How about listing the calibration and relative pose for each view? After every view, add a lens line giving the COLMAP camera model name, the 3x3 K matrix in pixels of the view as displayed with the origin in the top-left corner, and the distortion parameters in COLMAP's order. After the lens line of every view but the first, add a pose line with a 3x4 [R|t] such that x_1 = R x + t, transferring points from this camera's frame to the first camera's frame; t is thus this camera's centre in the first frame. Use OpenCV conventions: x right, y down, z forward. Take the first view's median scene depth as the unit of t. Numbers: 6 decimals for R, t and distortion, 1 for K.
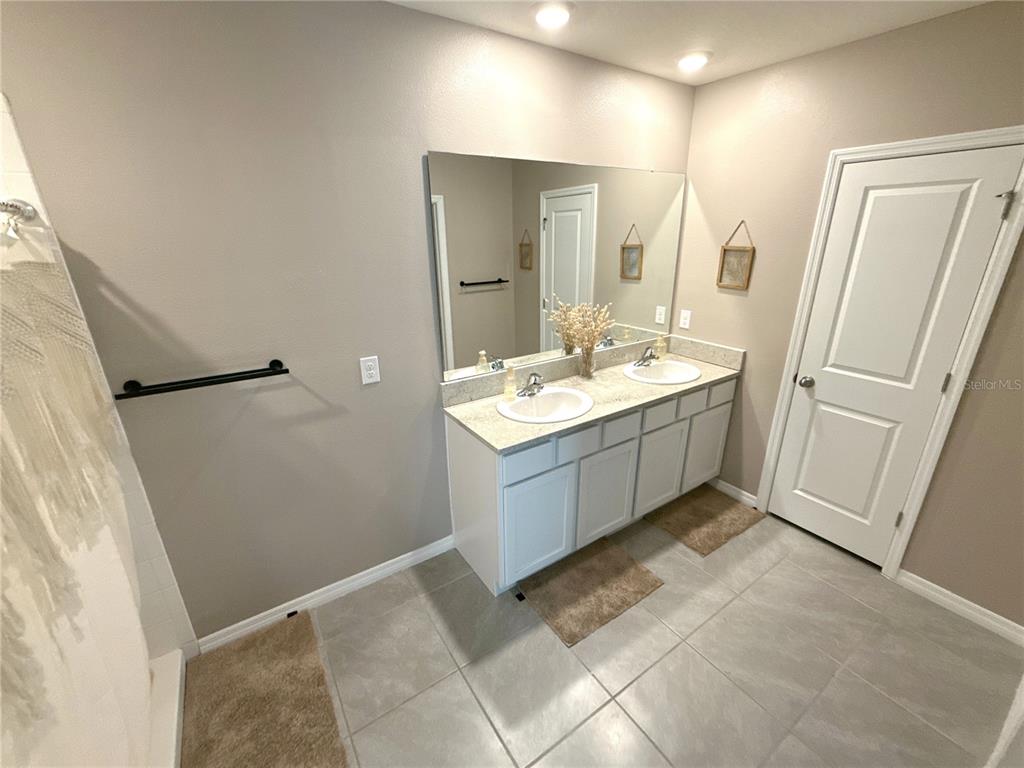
lens RADIAL K [[420.6, 0, 512.0], [0, 420.6, 384.0], [0, 0, 1]] dist [0.014343, 0.000194]
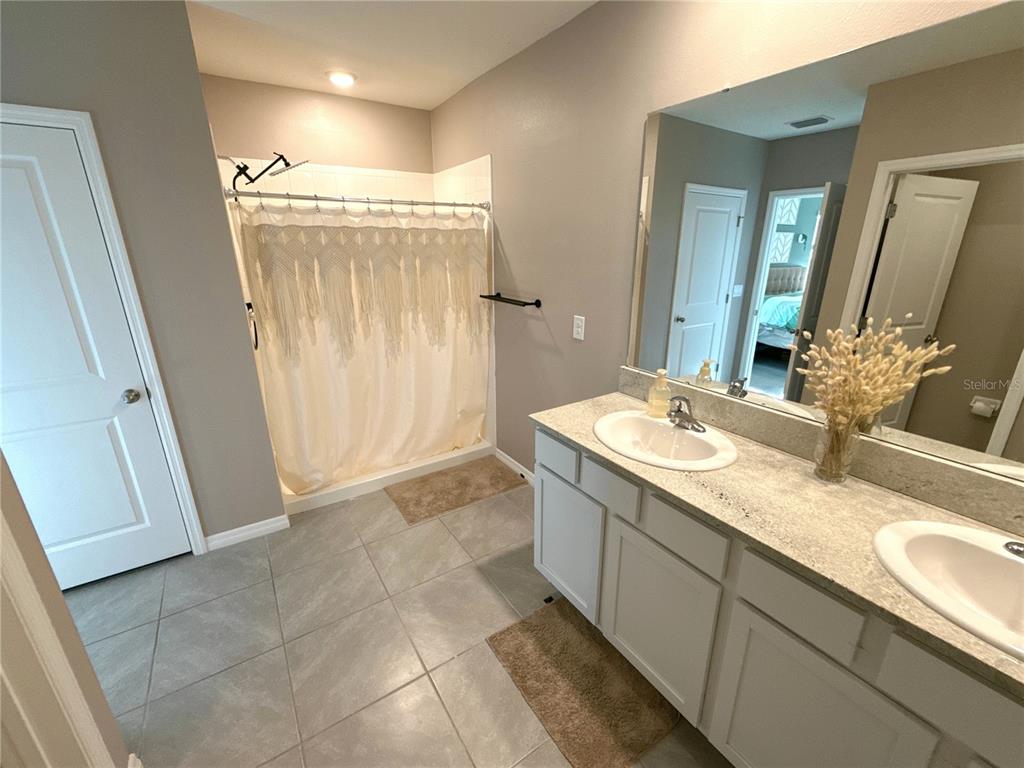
lens RADIAL K [[411.0, 0, 512.0], [0, 411.0, 384.0], [0, 0, 1]] dist [0.000197, 0.000257]
pose [[0.028423, 0.333194, -0.942430, 0.781235], [-0.342310, 0.889050, 0.303998, -0.177379], [0.939157, 0.313962, 0.139326, 0.718205]]
